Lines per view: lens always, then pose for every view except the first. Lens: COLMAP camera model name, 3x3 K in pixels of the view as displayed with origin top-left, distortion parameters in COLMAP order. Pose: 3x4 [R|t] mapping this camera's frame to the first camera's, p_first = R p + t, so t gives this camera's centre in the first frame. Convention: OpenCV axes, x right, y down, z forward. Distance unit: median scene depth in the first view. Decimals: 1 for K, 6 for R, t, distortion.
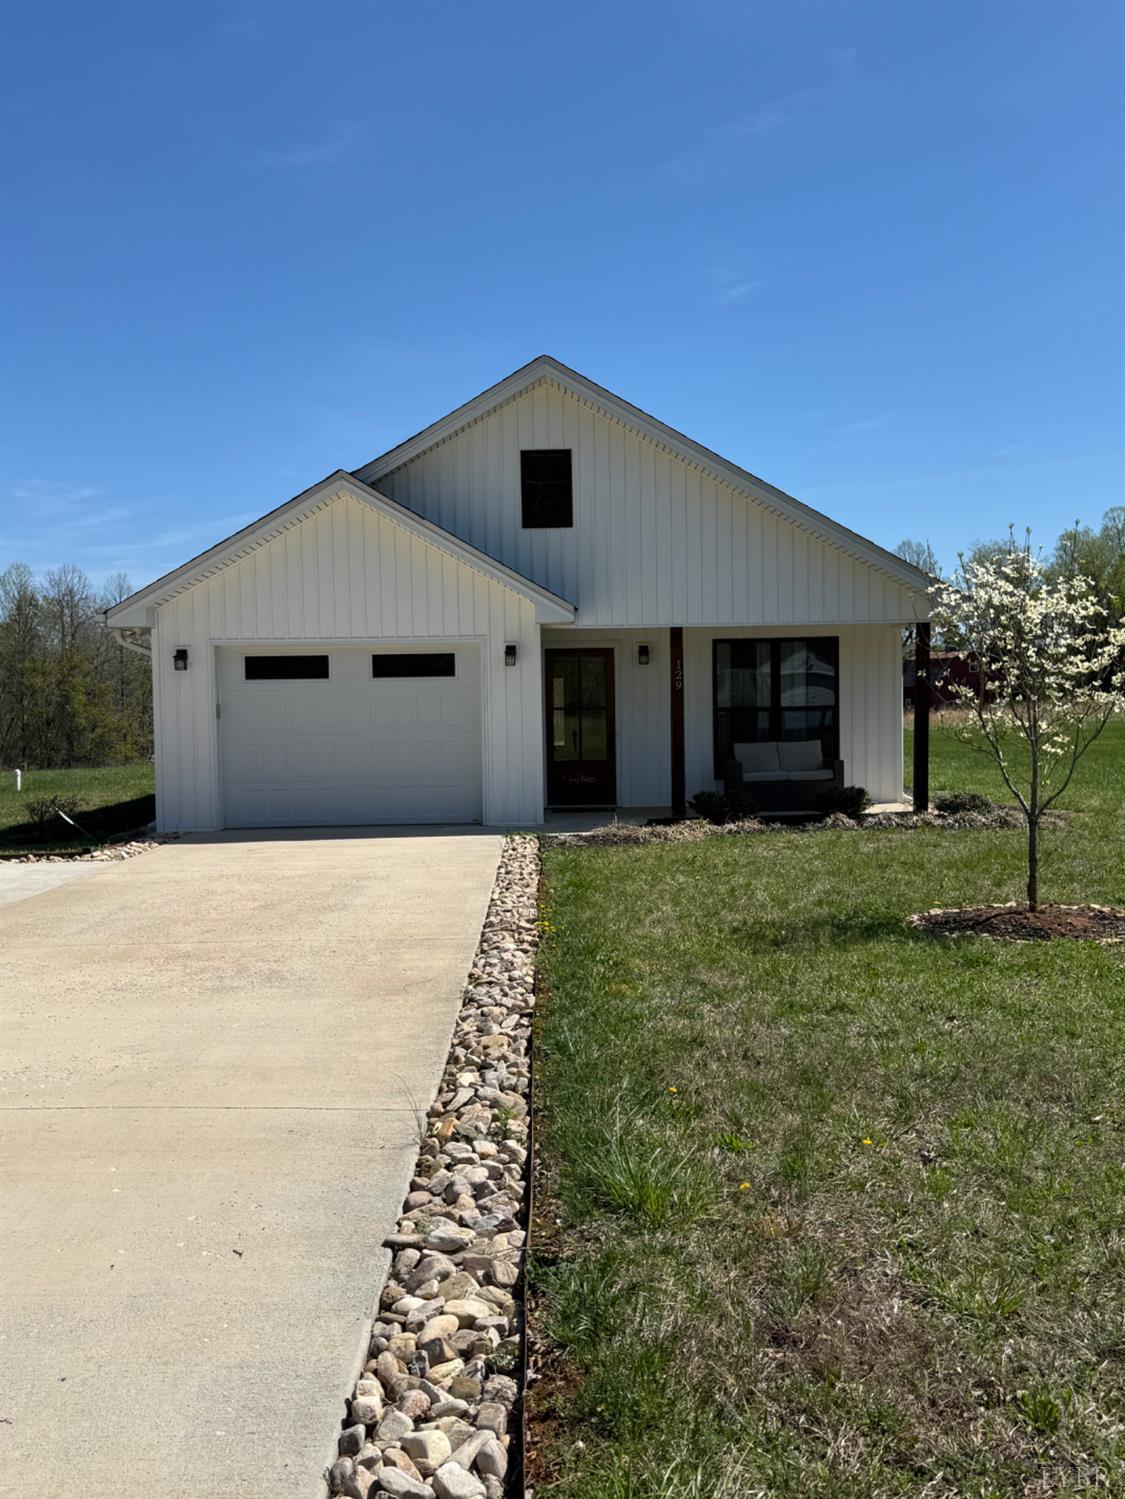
lens RADIAL K [[1366.0, 0, 560.9], [0, 1366.0, 750.7], [0, 0, 1]] dist [0.008143, 0.000929]
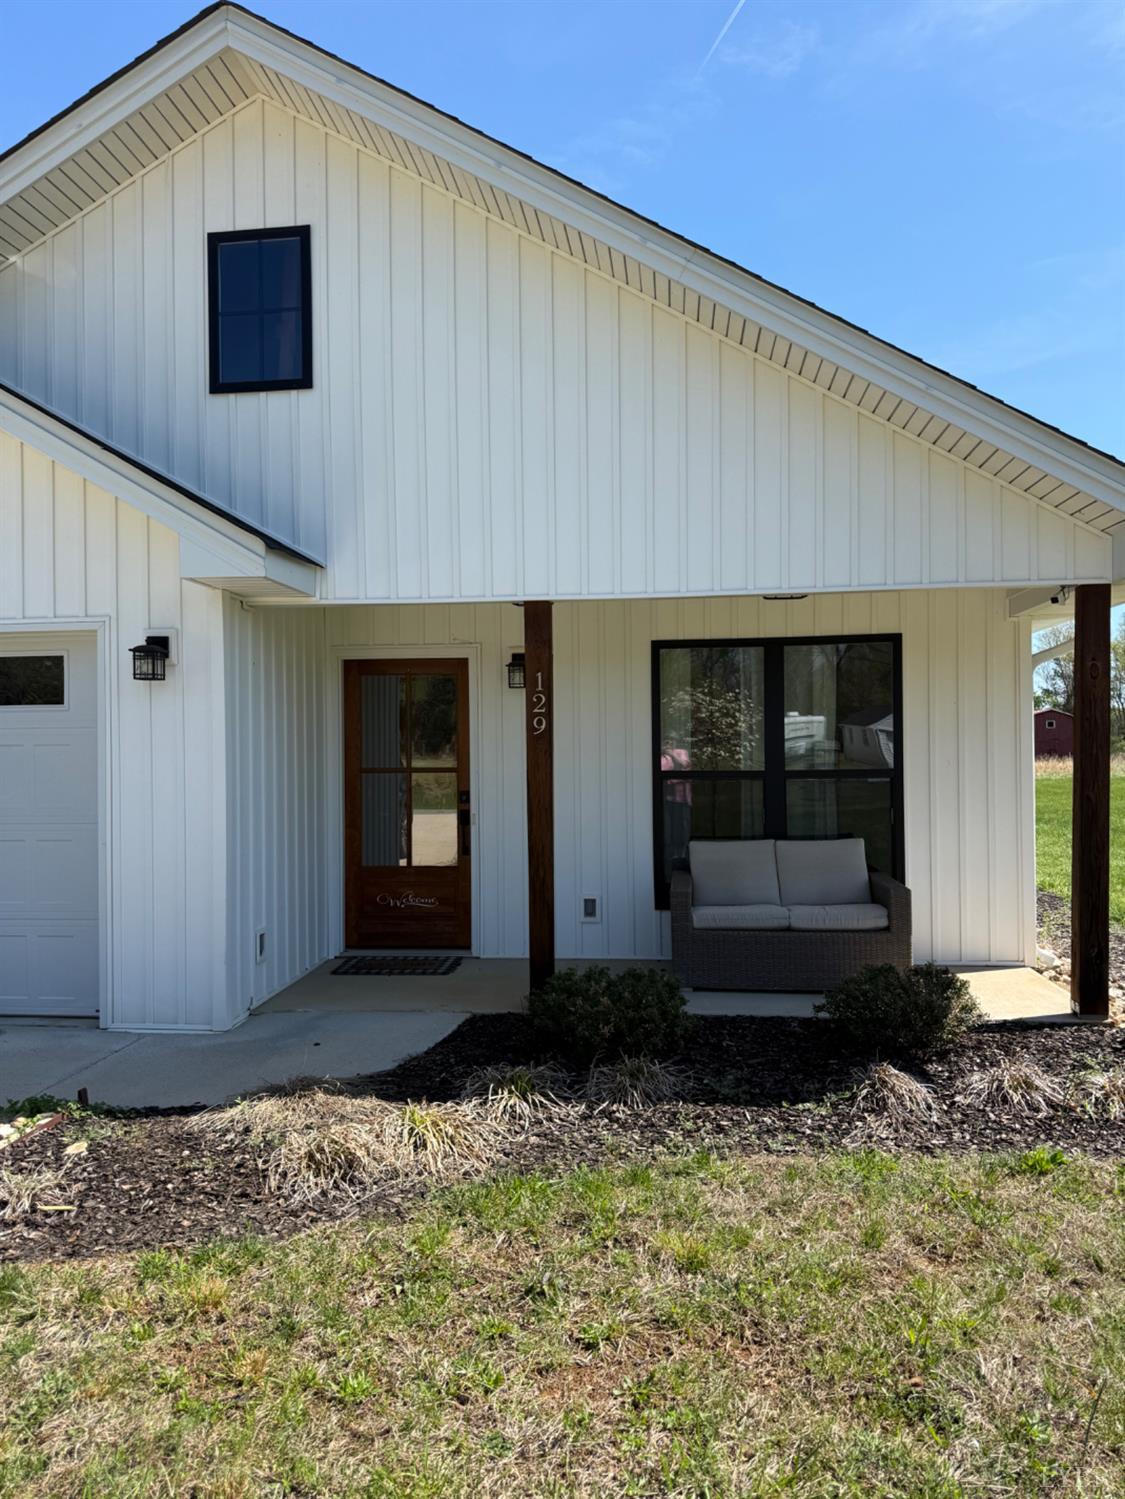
lens RADIAL K [[1113.2, 0, 562.9], [0, 1113.2, 744.4], [0, 0, 1]] dist [-0.007033, -0.002072]
pose [[0.993323, 0.006162, -0.115206, 0.132691], [-0.010922, 0.999110, -0.040733, -0.025676], [0.114852, 0.041719, 0.992506, 0.606334]]
